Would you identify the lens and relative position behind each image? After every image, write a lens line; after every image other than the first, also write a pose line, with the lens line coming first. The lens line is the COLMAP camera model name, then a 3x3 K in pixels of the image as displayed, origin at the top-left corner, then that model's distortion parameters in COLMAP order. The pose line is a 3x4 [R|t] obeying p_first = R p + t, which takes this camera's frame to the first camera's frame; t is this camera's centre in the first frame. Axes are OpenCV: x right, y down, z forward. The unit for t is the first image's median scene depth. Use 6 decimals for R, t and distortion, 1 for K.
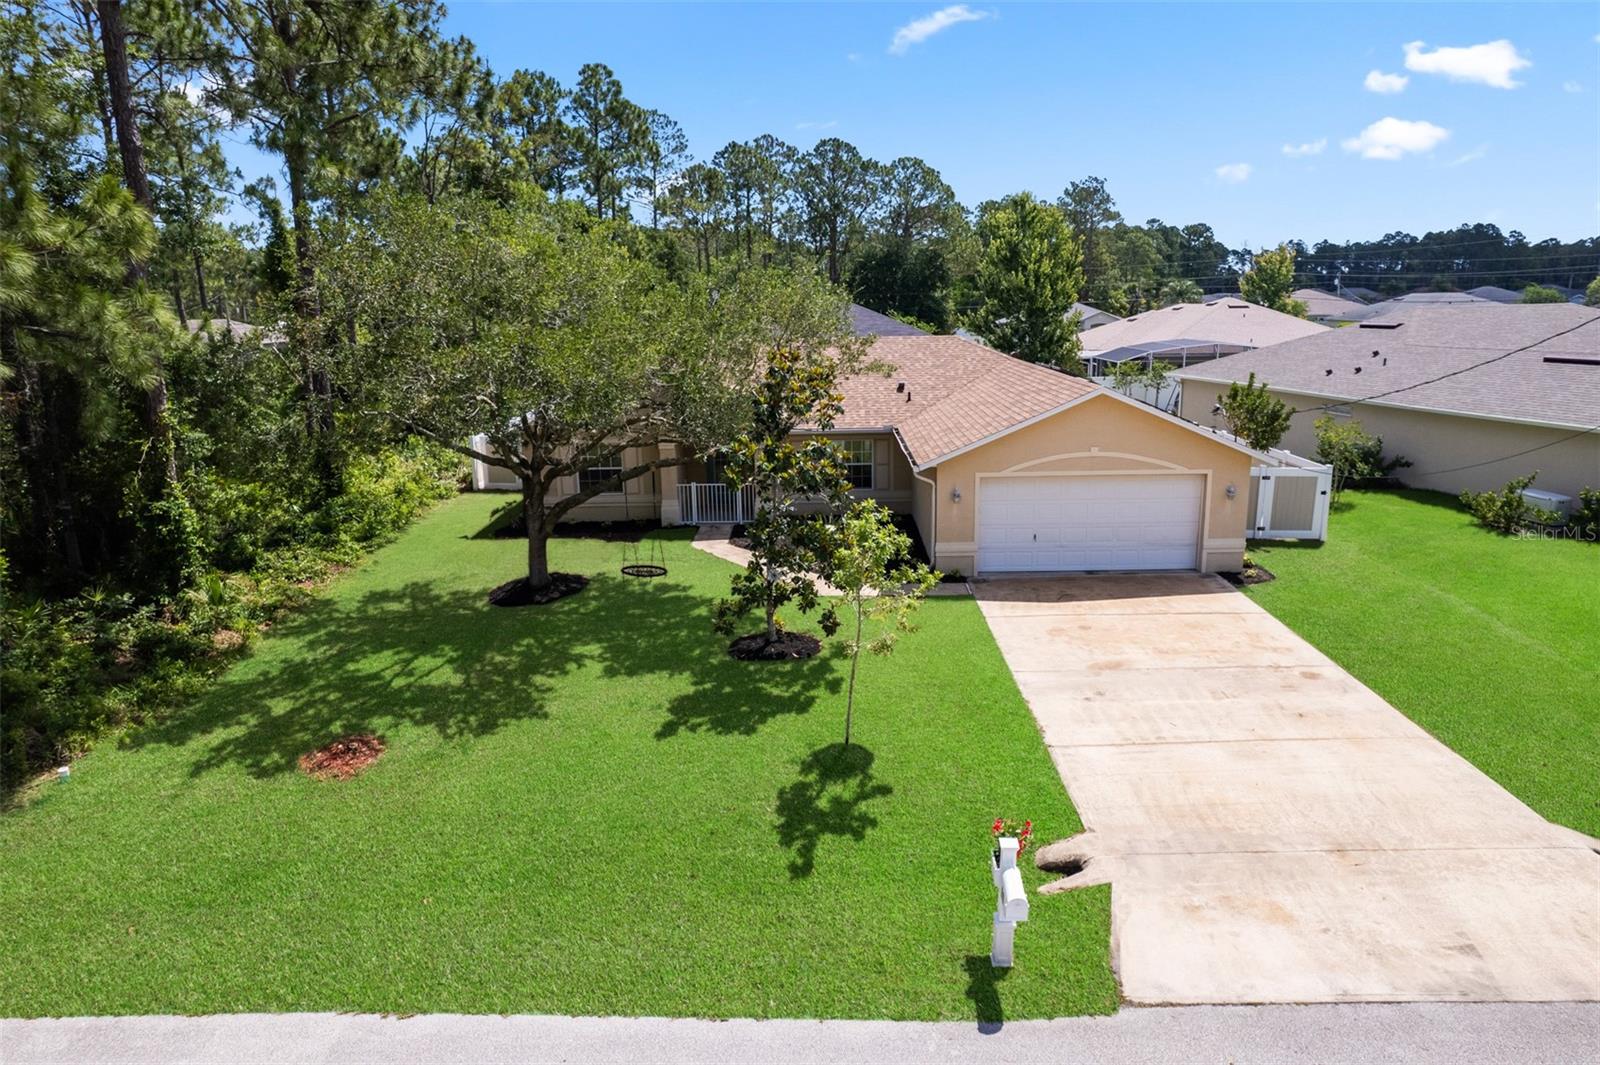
lens RADIAL K [[1022.8, 0, 800.0], [0, 1022.8, 532.5], [0, 0, 1]] dist [-0.077252, 0.066905]
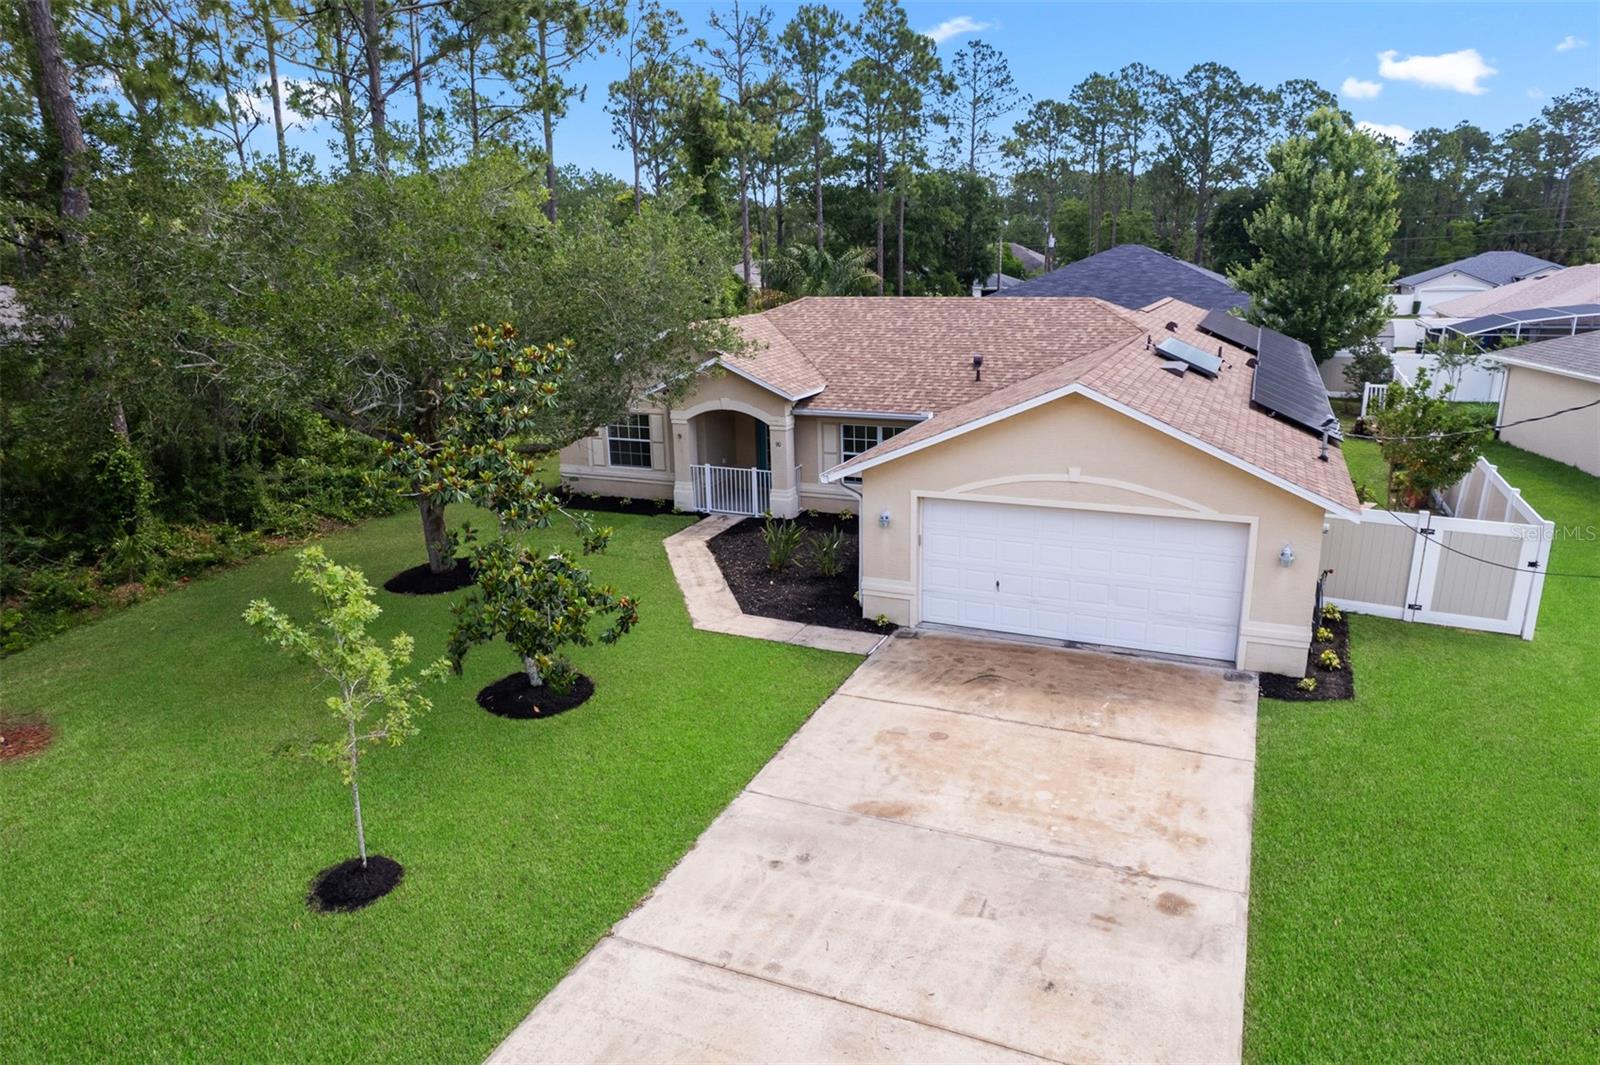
lens RADIAL K [[1022.8, 0, 800.0], [0, 1022.8, 532.5], [0, 0, 1]] dist [-0.077252, 0.066905]
pose [[0.920562, 0.104258, -0.376425, 0.379274], [-0.085645, 0.994144, 0.065897, -0.069474], [0.381090, -0.028423, 0.924101, 0.288360]]
